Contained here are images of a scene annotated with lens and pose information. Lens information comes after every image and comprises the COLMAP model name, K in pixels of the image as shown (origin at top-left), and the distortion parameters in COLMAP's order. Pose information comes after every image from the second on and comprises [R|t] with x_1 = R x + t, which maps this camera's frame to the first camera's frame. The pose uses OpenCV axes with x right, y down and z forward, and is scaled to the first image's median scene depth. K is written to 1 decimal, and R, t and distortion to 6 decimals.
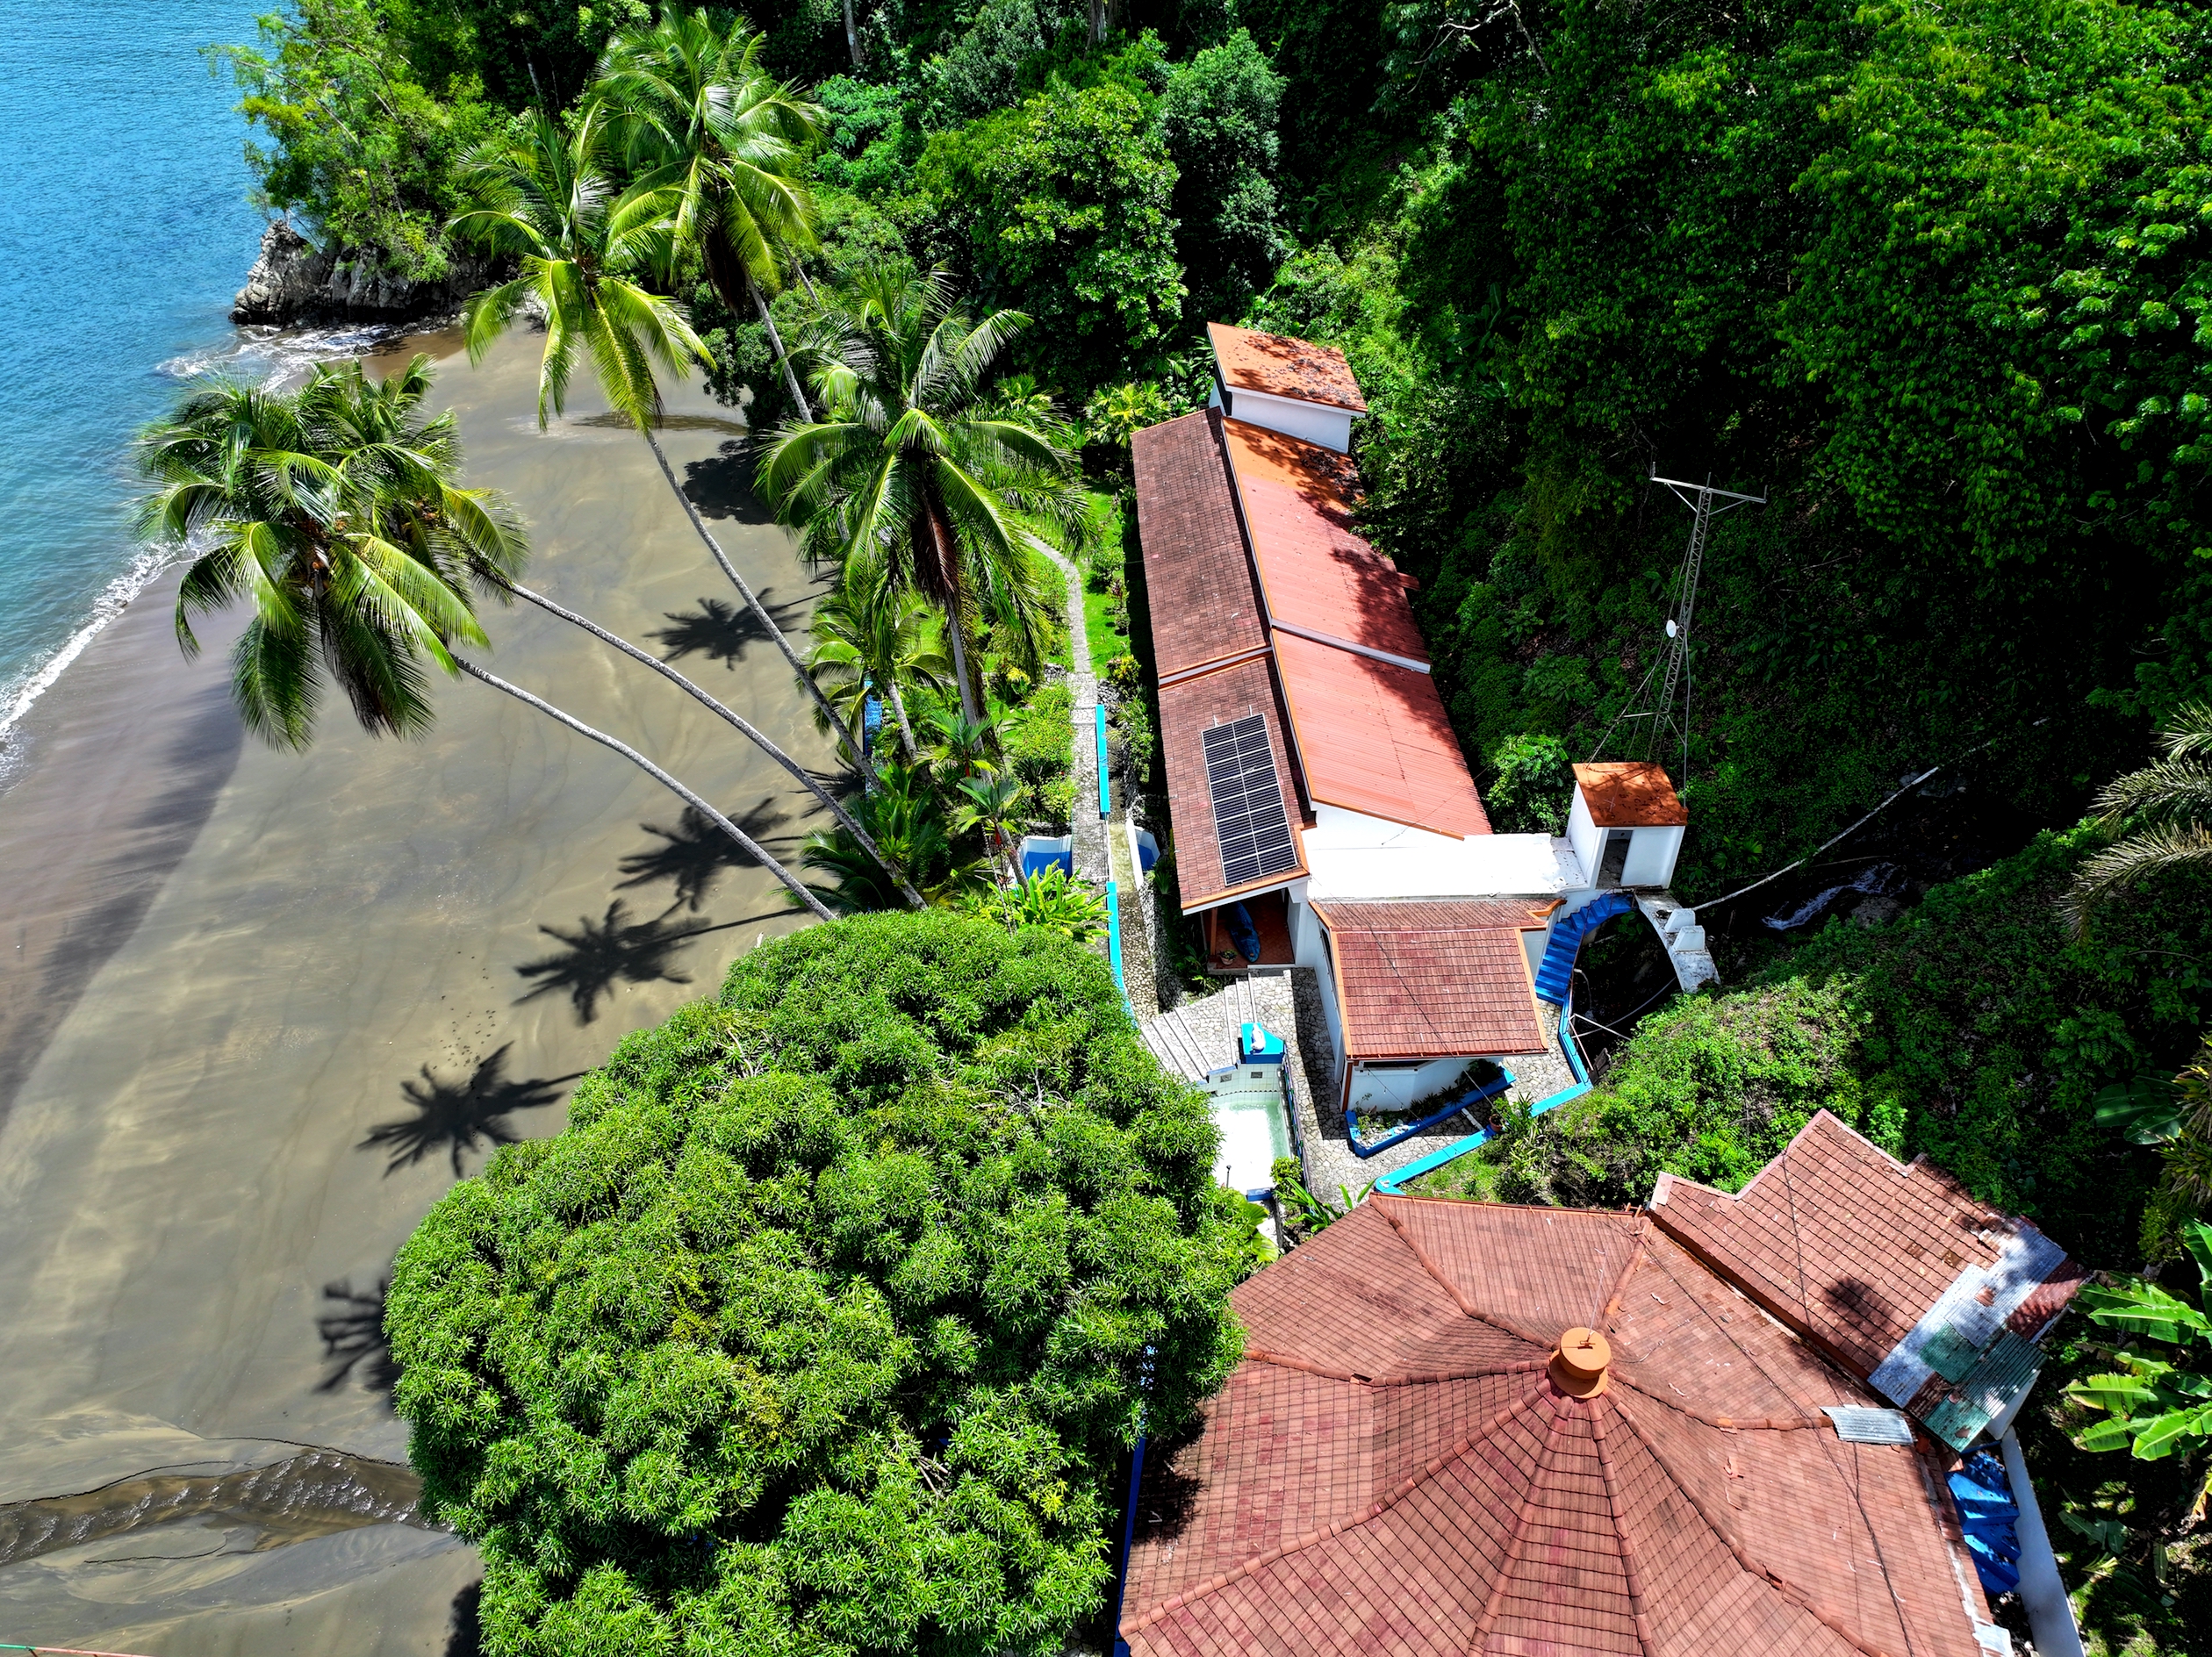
lens RADIAL K [[1531.4, 0, 1106.0], [0, 1531.4, 828.5], [0, 0, 1]] dist [-0.004251, 0.018407]
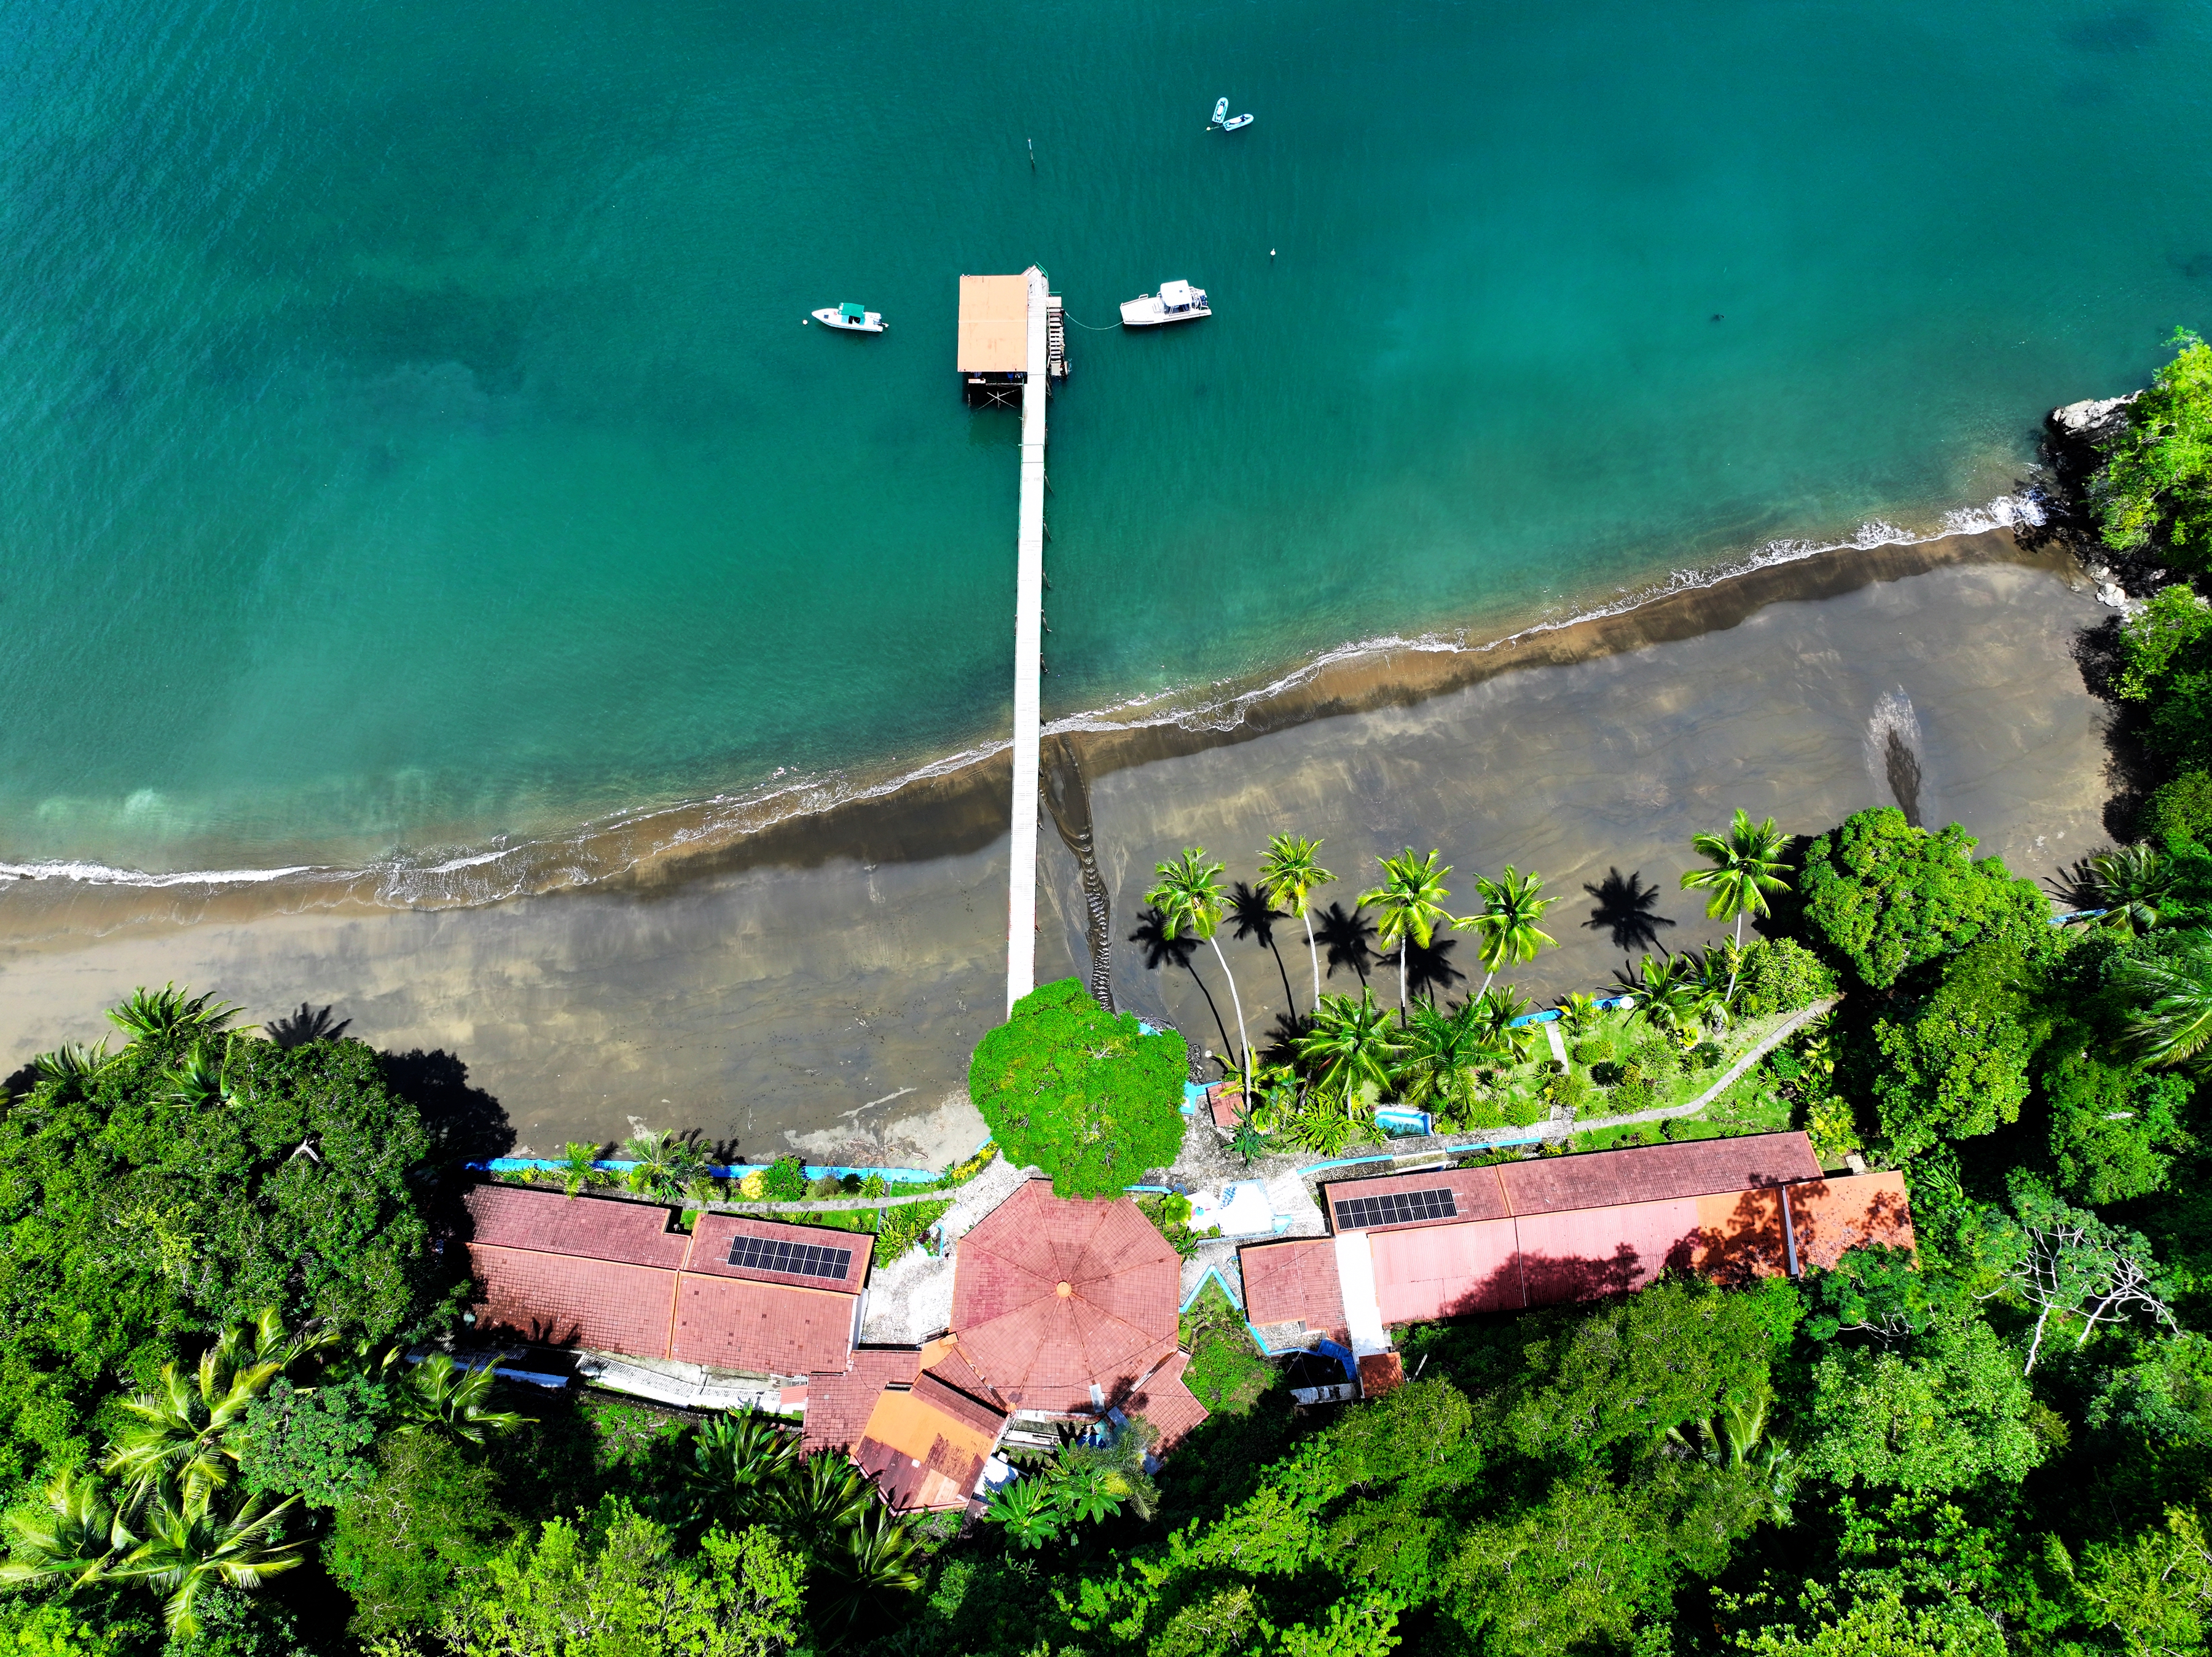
lens RADIAL K [[1531.5, 0, 1106.0], [0, 1531.5, 828.5], [0, 0, 1]] dist [-0.004251, 0.018407]
pose [[0.076791, 0.934610, -0.347286, 0.407591], [-0.585940, 0.324122, 0.742710, -2.028389], [0.806708, 0.146456, 0.572515, -0.877886]]
